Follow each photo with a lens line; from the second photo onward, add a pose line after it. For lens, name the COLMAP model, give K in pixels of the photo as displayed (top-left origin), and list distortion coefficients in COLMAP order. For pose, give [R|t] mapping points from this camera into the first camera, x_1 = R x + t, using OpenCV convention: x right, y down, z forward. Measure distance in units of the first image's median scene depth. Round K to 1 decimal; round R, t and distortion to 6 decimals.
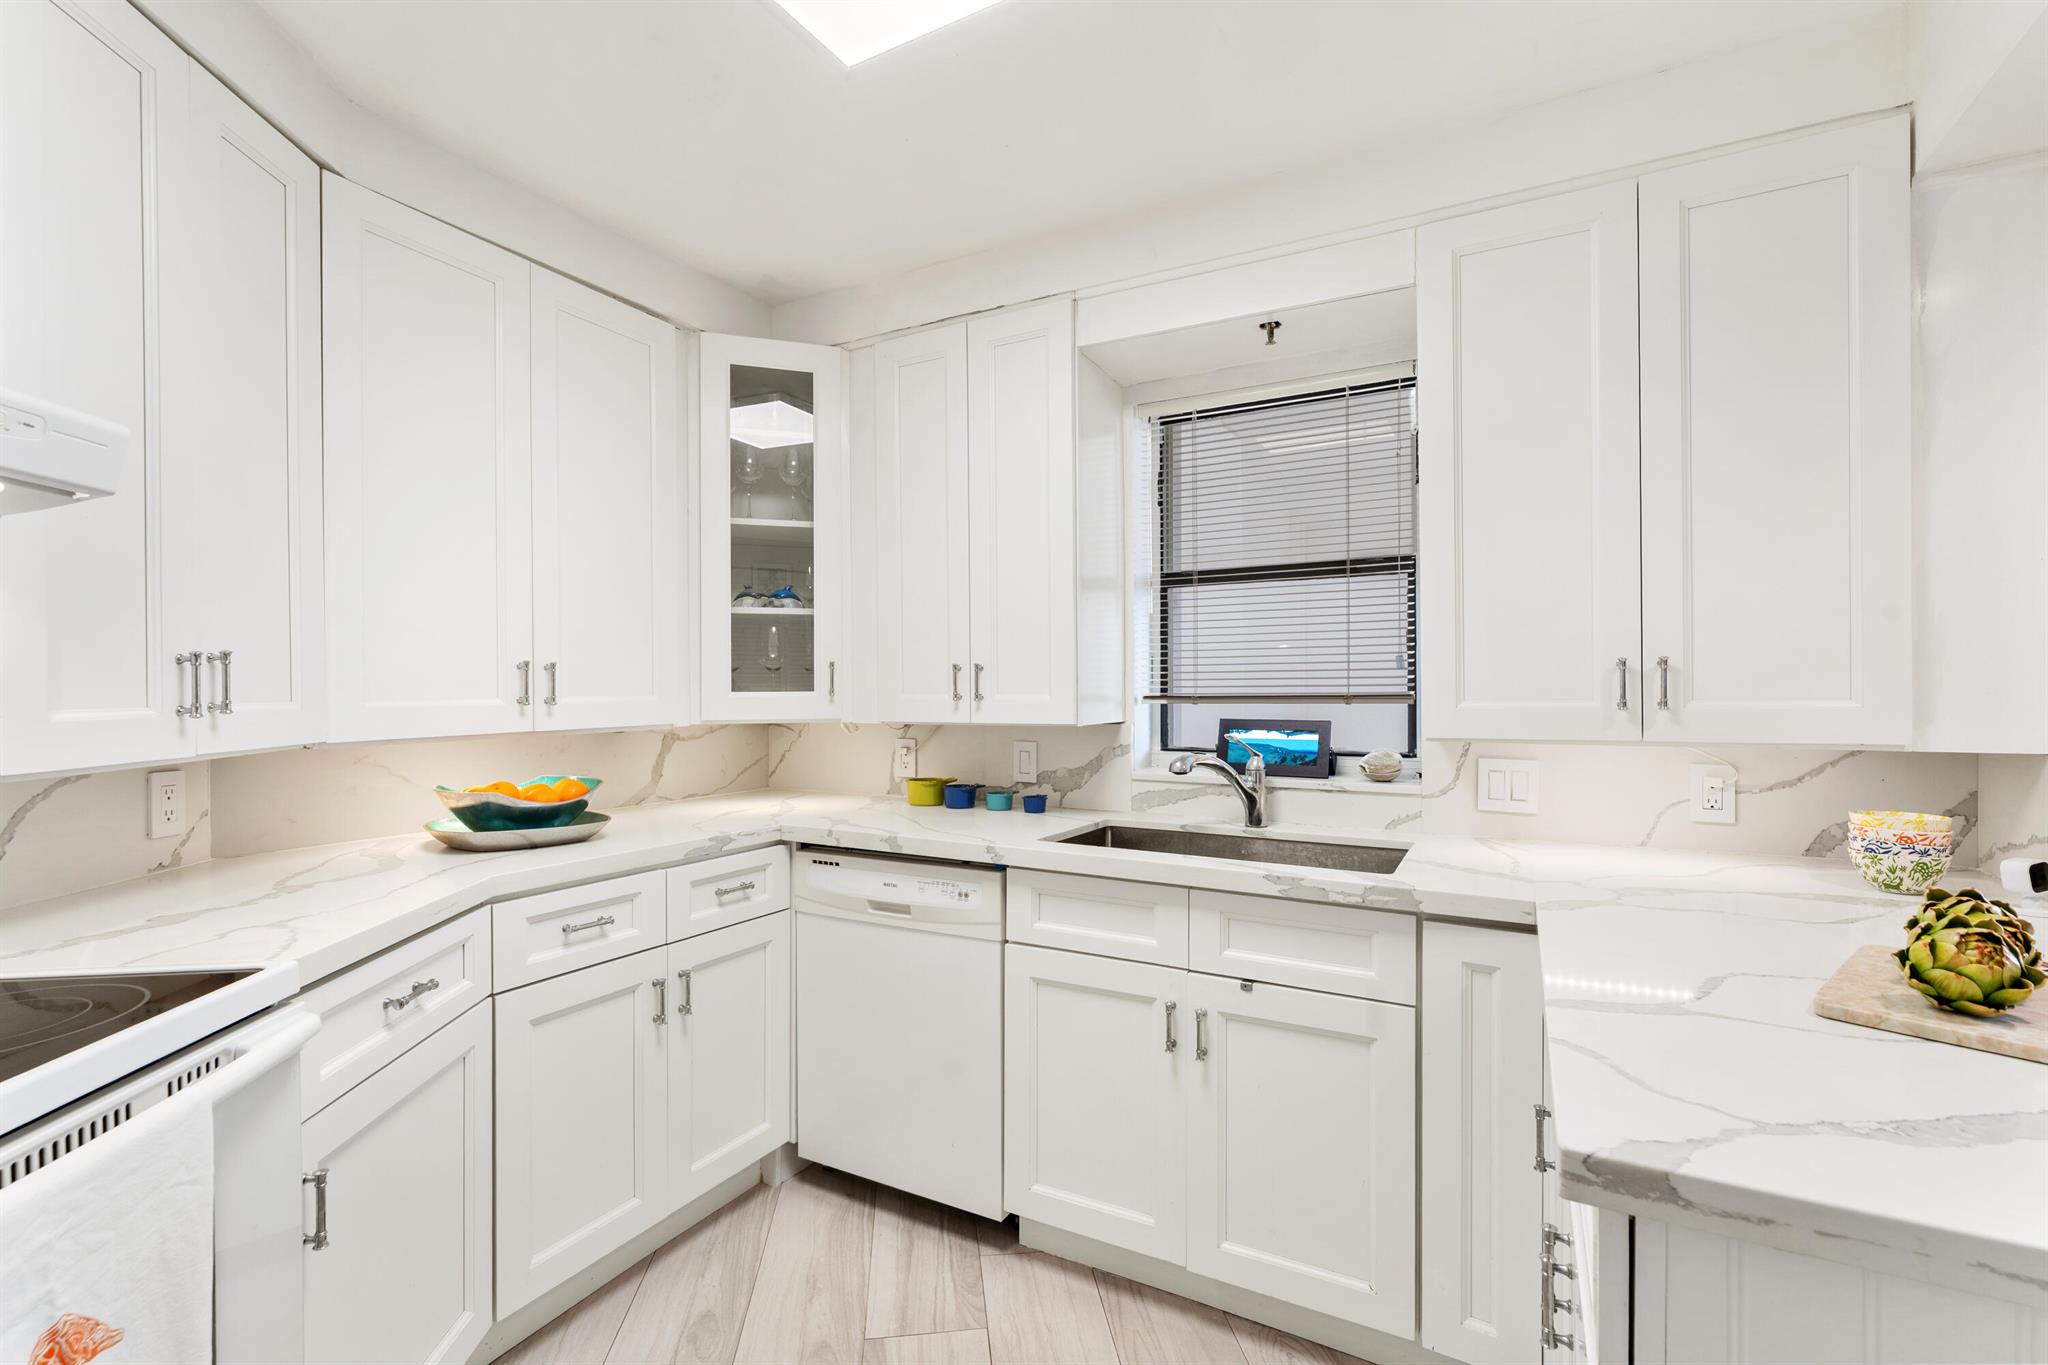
lens RADIAL K [[908.3, 0, 1026.4], [0, 908.3, 686.2], [0, 0, 1]] dist [-0.000839, 0.000365]
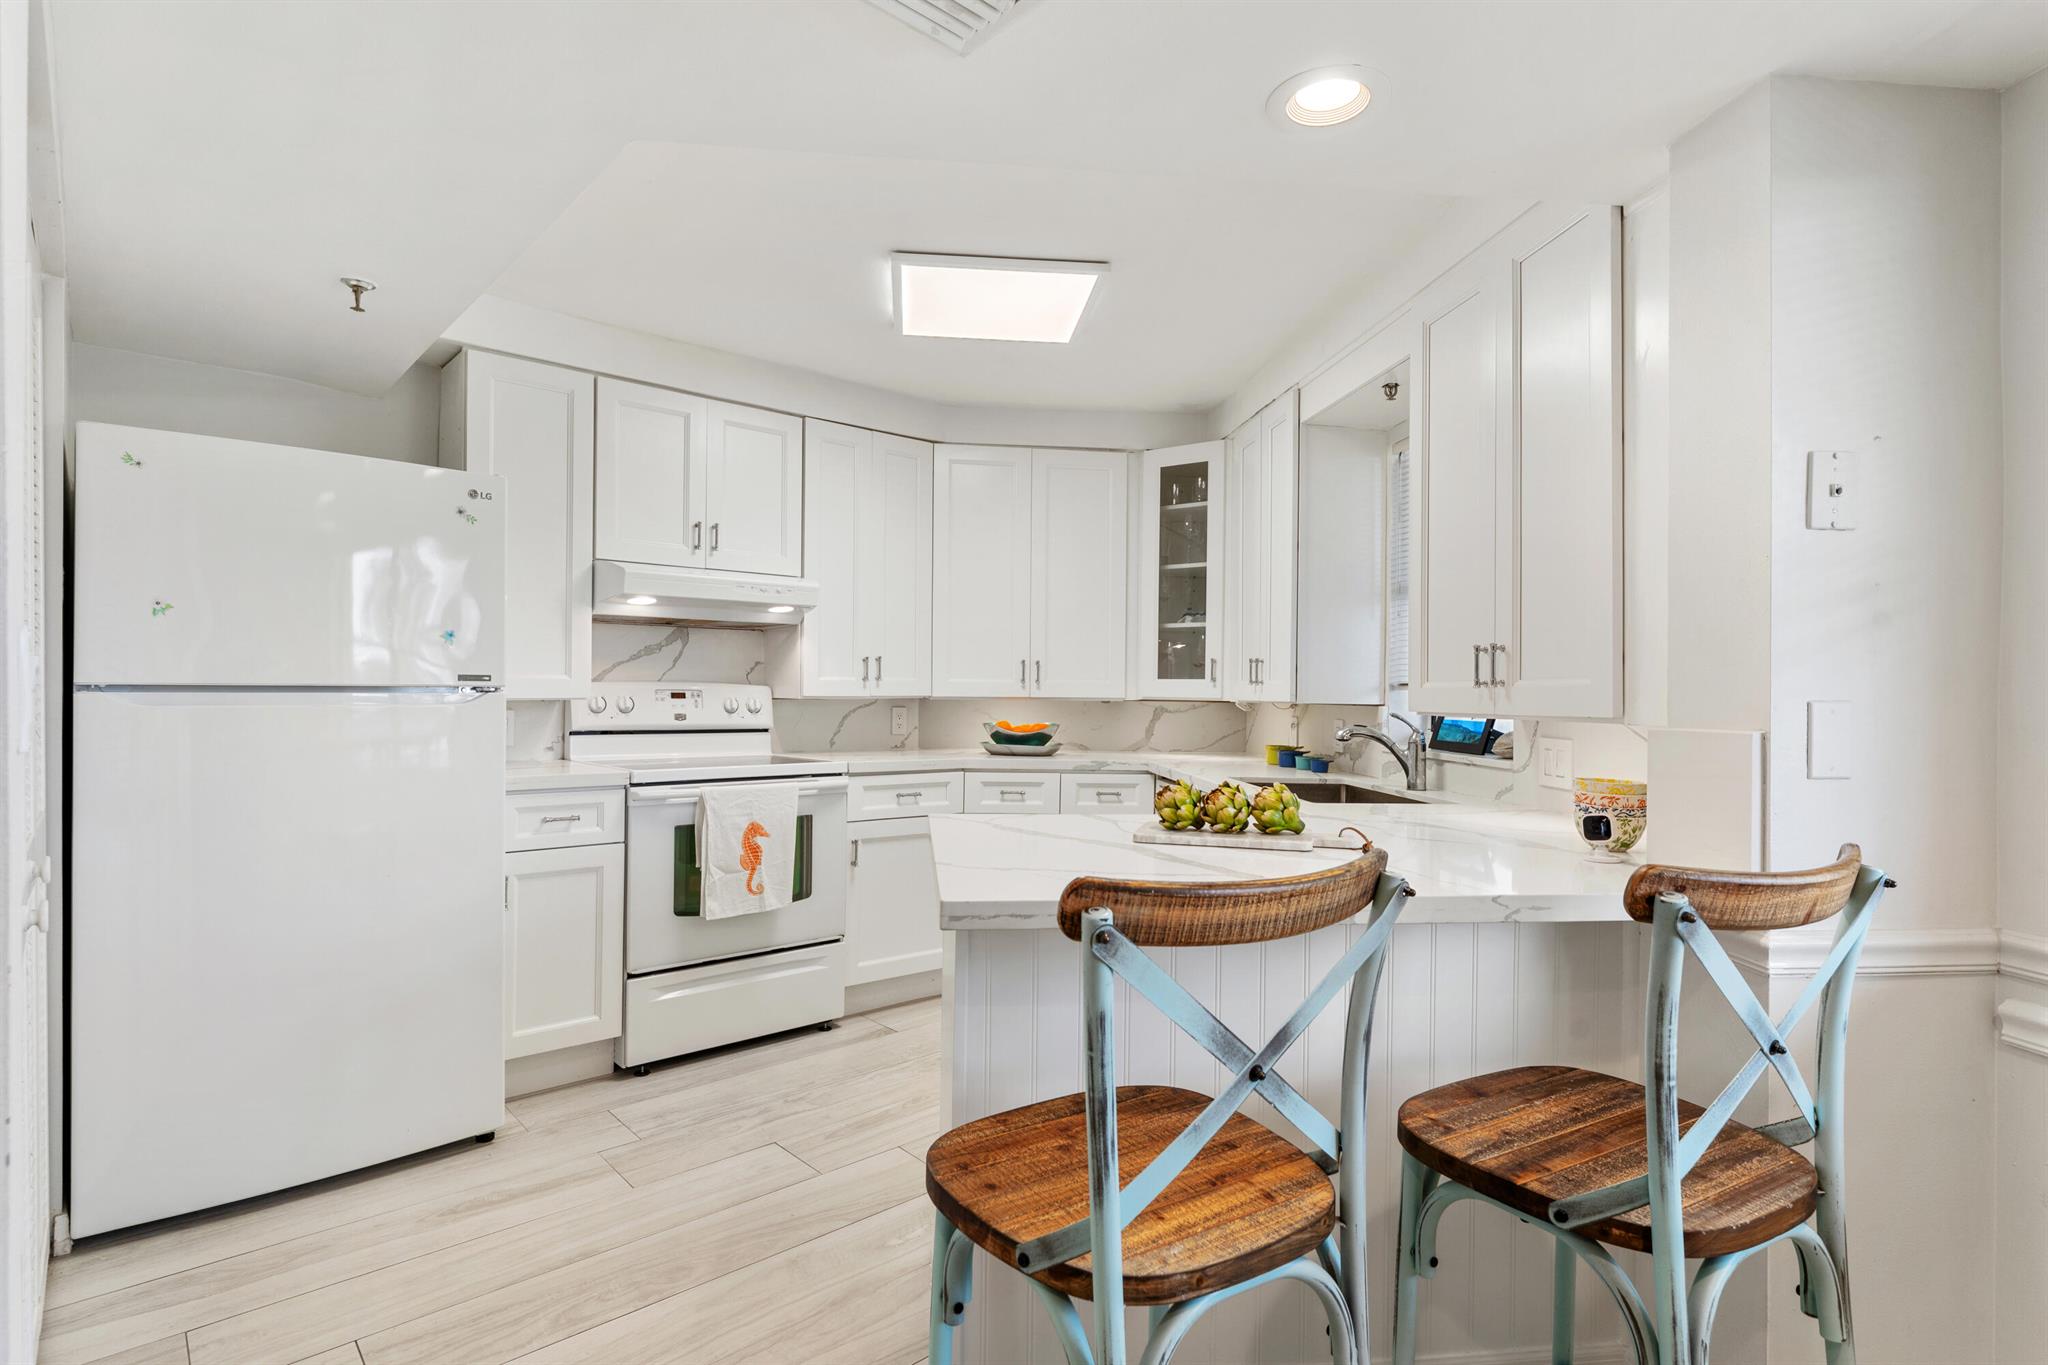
lens RADIAL K [[1009.9, 0, 1023.6], [0, 1009.9, 684.9], [0, 0, 1]] dist [-0.000976, -0.000154]
pose [[0.579683, 0.007879, -0.814804, 1.142011], [-0.016054, 0.999870, -0.001752, 0.027768], [0.814684, 0.014097, 0.579734, -0.223665]]
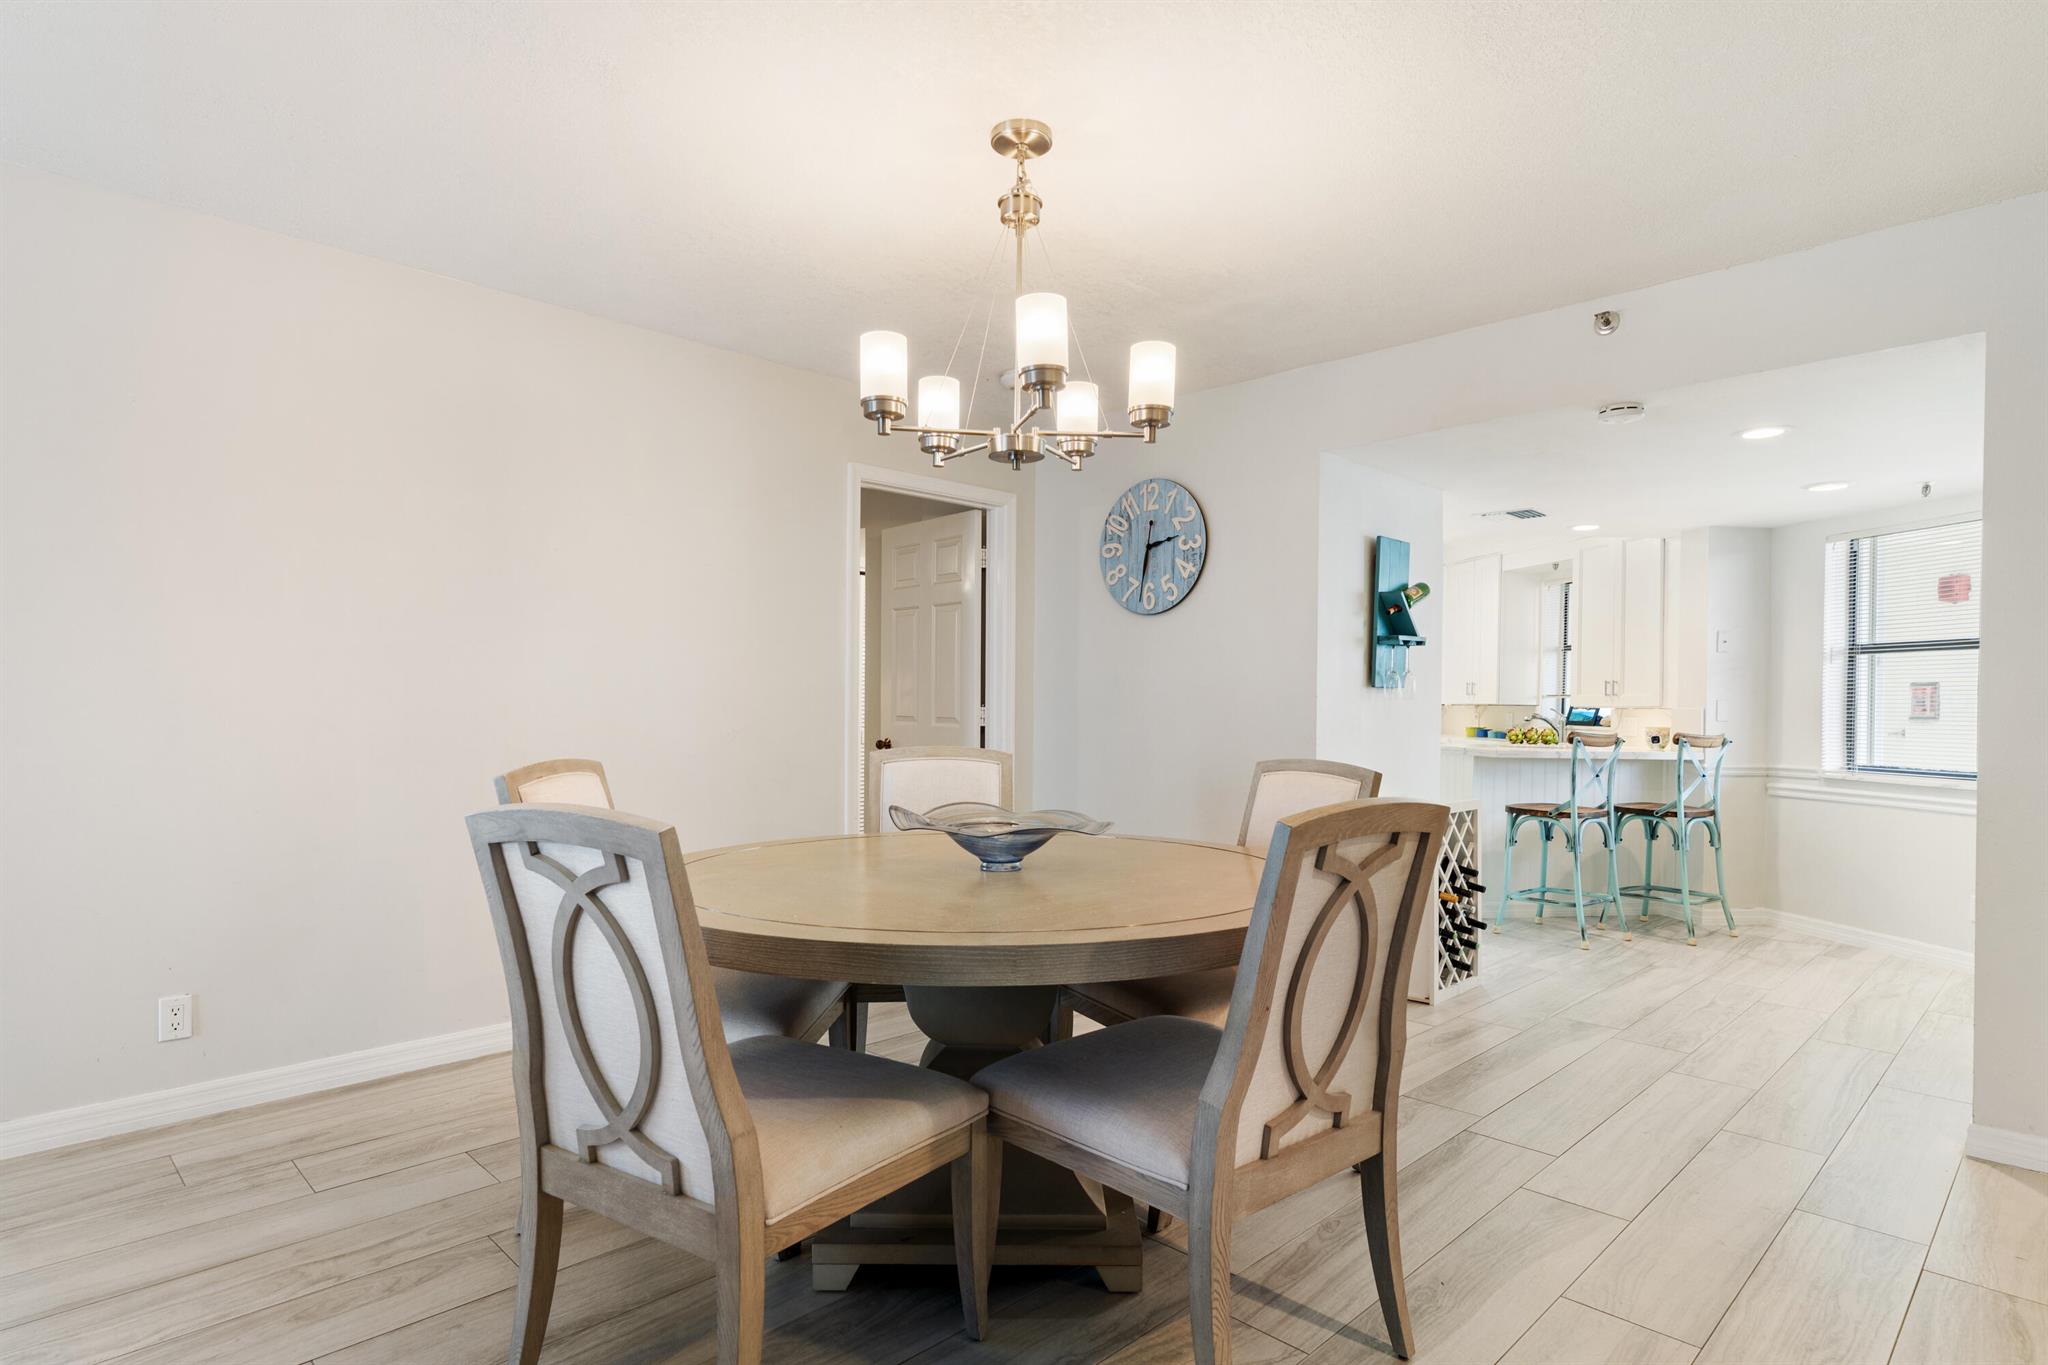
lens RADIAL K [[1035.5, 0, 1028.9], [0, 1035.5, 678.0], [0, 0, 1]] dist [0.001693, 0.000069]
pose [[0.604886, -0.001807, -0.796310, 1.945114], [-0.022165, 0.999572, -0.019105, 0.062981], [0.796004, 0.029207, 0.604587, -2.398387]]
